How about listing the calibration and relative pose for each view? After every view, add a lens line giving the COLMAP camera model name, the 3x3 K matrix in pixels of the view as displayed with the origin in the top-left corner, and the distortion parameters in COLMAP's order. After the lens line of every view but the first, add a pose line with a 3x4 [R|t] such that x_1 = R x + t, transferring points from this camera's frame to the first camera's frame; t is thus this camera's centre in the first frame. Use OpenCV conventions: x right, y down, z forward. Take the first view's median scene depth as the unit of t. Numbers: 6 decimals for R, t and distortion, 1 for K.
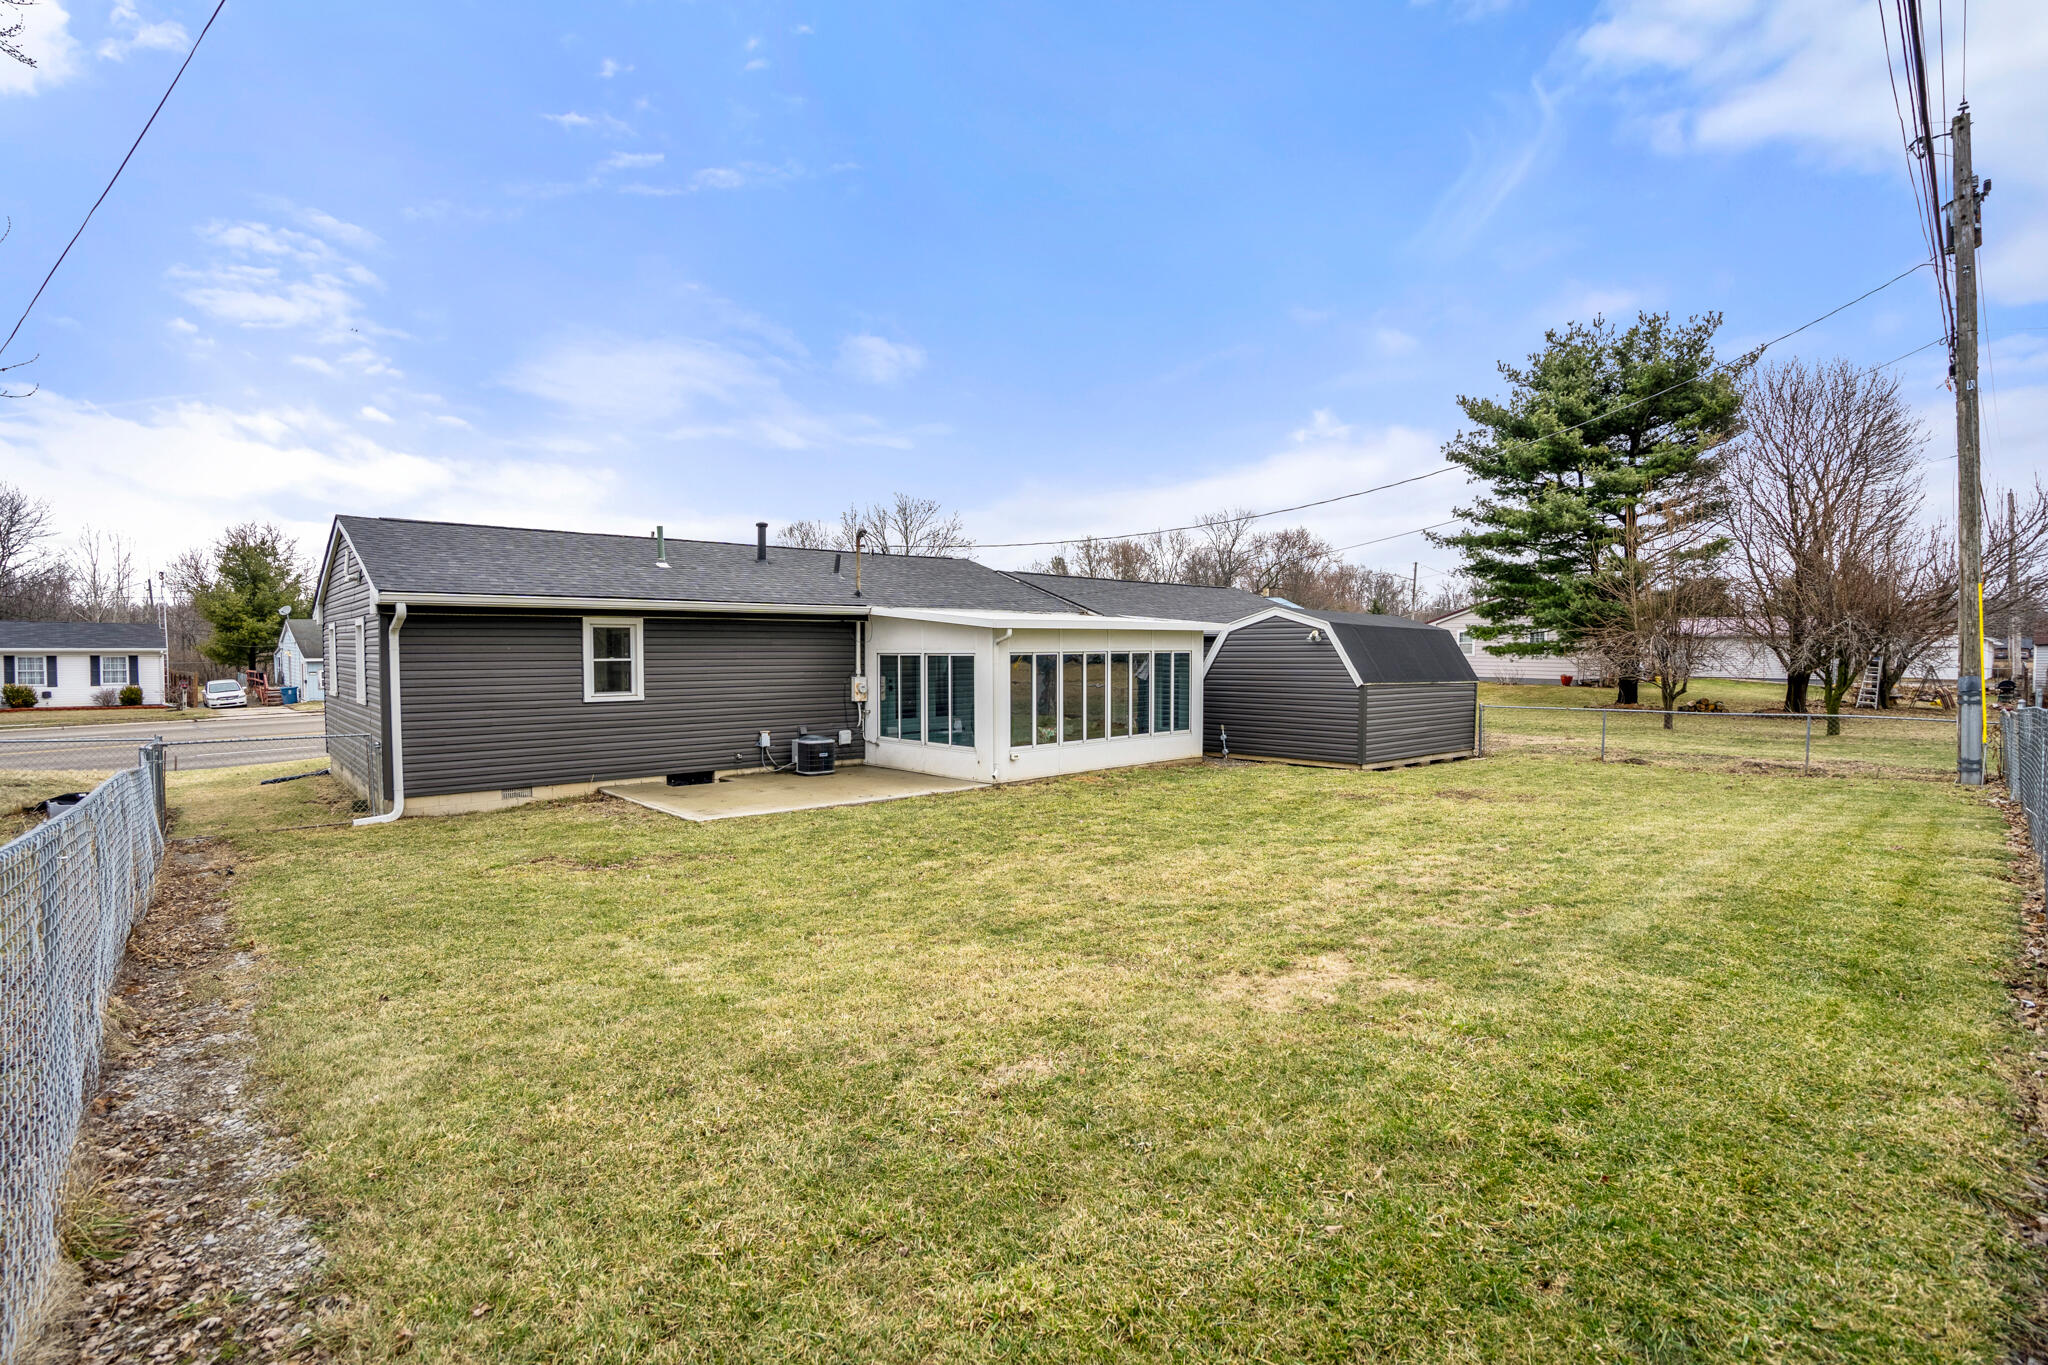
lens RADIAL K [[948.9, 0, 1024.0], [0, 948.9, 682.5], [0, 0, 1]] dist [-0.013029, 0.000322]
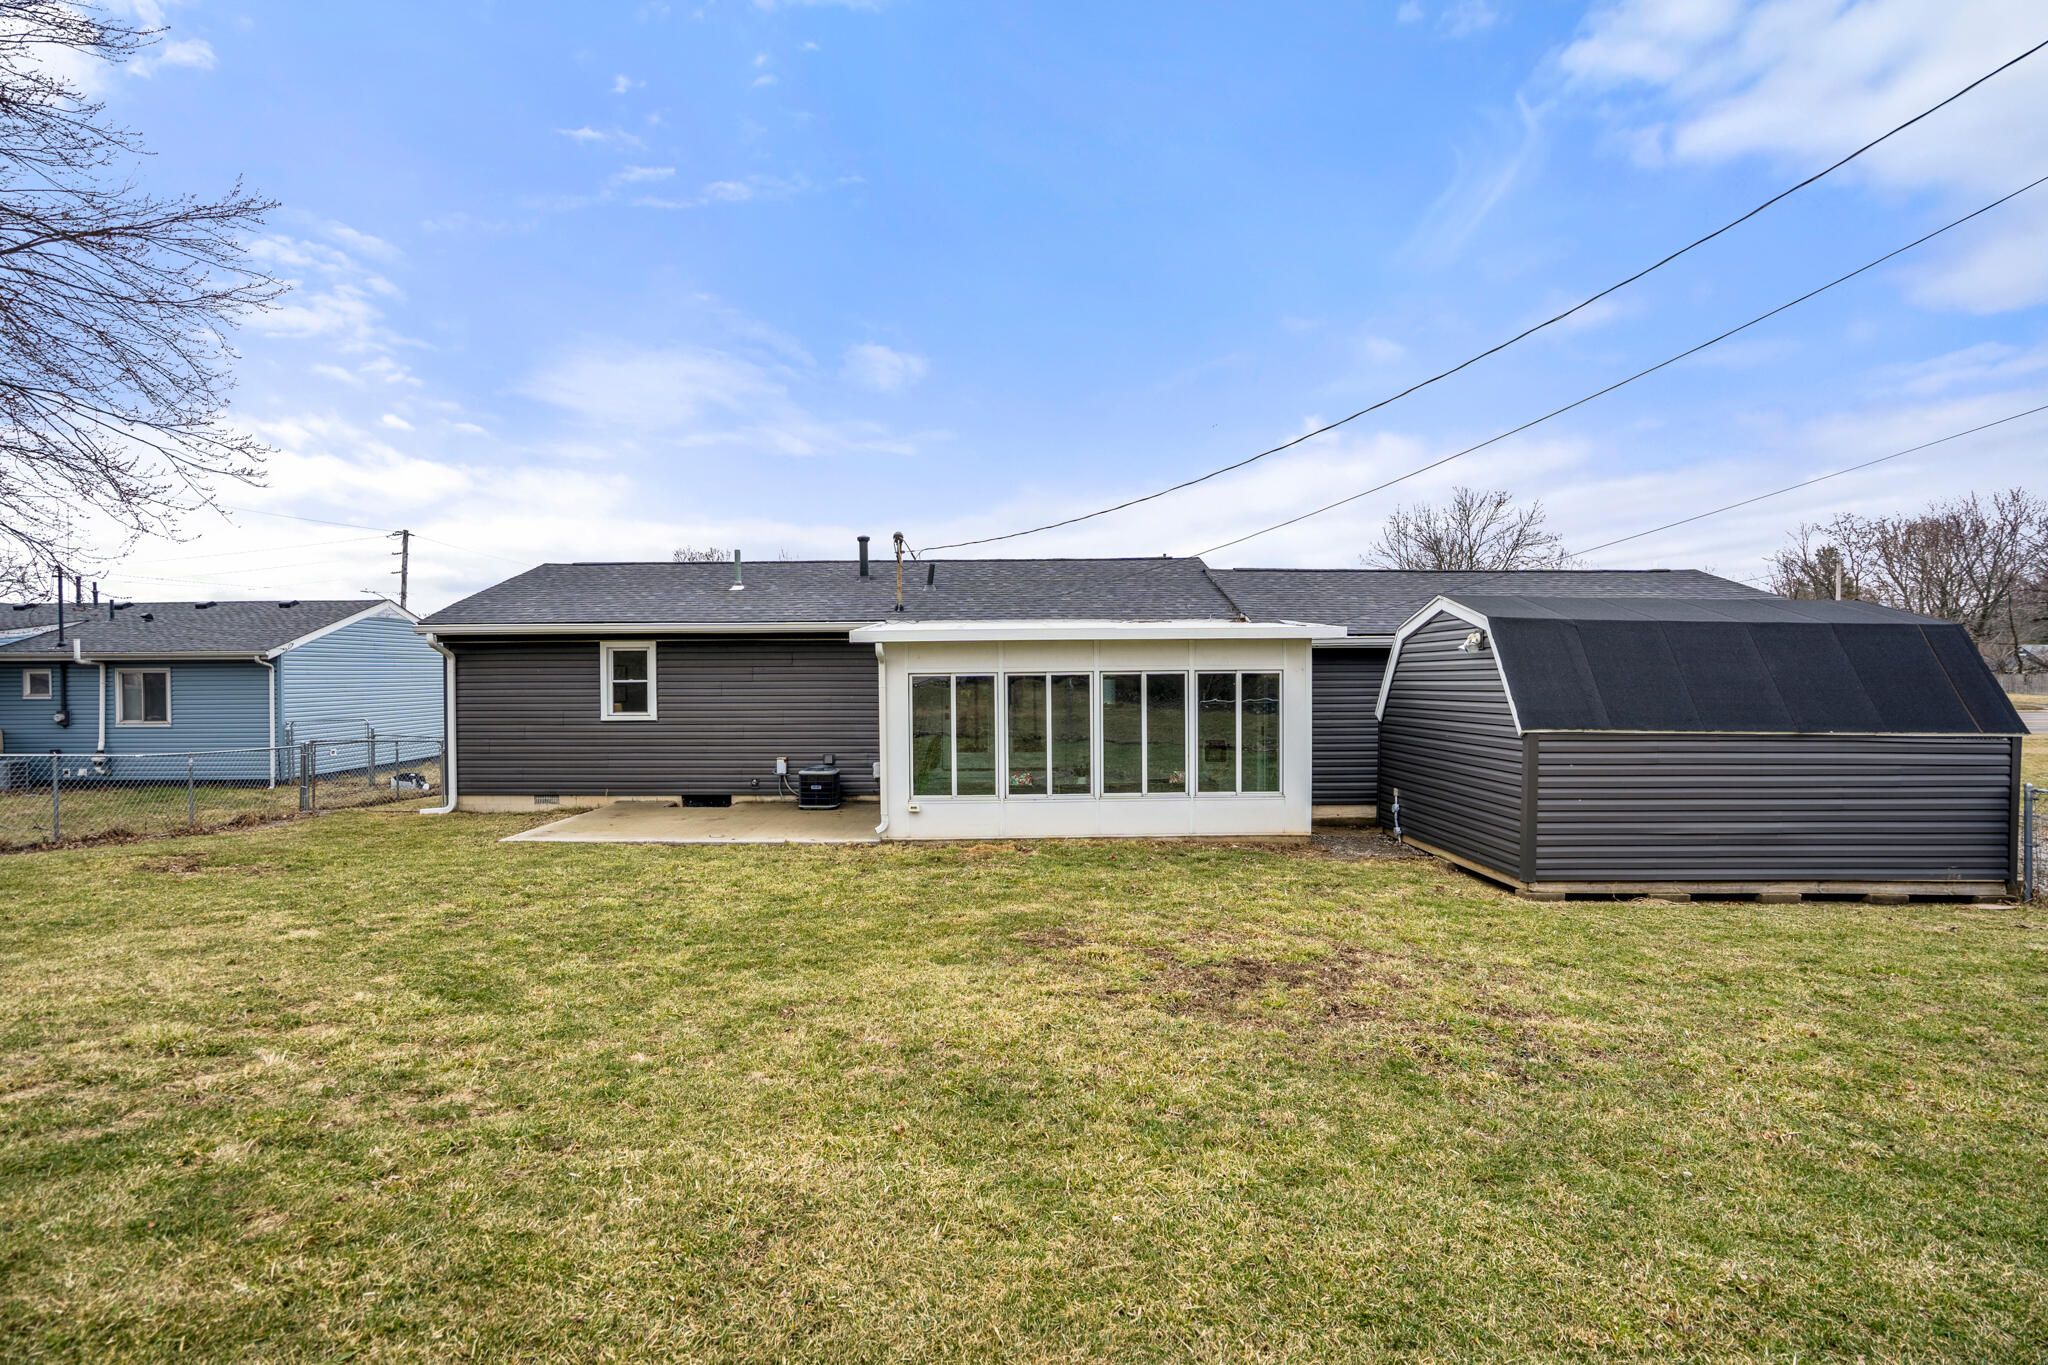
lens RADIAL K [[967.1, 0, 1024.0], [0, 967.1, 682.5], [0, 0, 1]] dist [-0.036926, 0.000156]
pose [[0.744512, 0.003320, -0.667601, 0.537413], [-0.019841, 0.999656, -0.017155, -0.011497], [0.667314, 0.026018, 0.744321, 0.438423]]
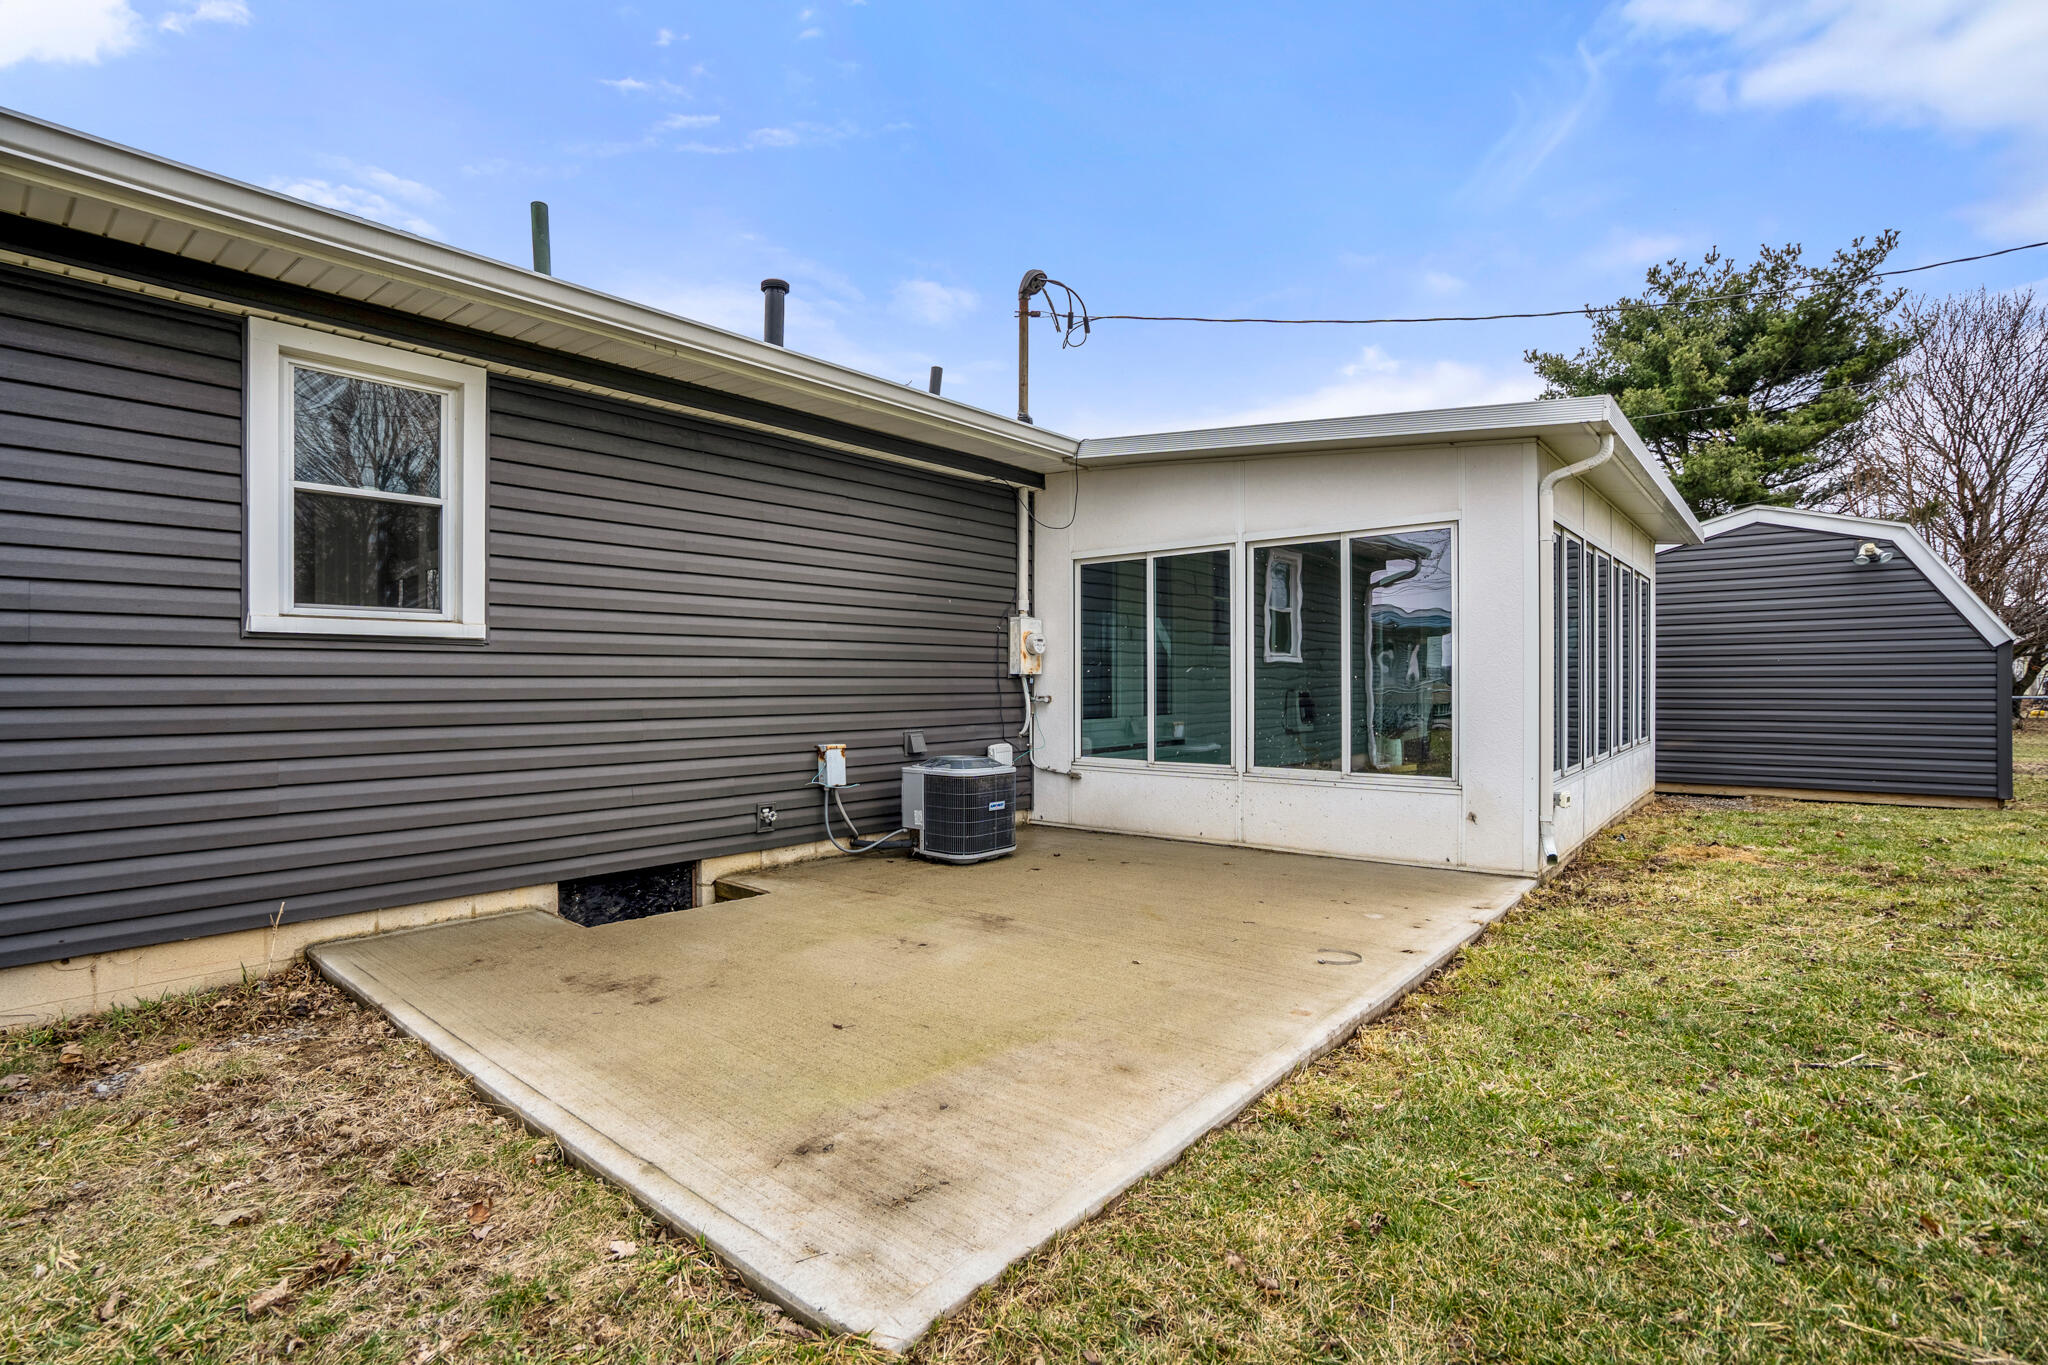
lens RADIAL K [[948.9, 0, 1024.0], [0, 948.9, 682.5], [0, 0, 1]] dist [-0.013029, 0.000322]
pose [[0.990286, -0.001007, 0.139043, -0.246710], [0.005362, 0.999506, -0.030955, 0.038340], [-0.138944, 0.031400, 0.989802, 0.612939]]
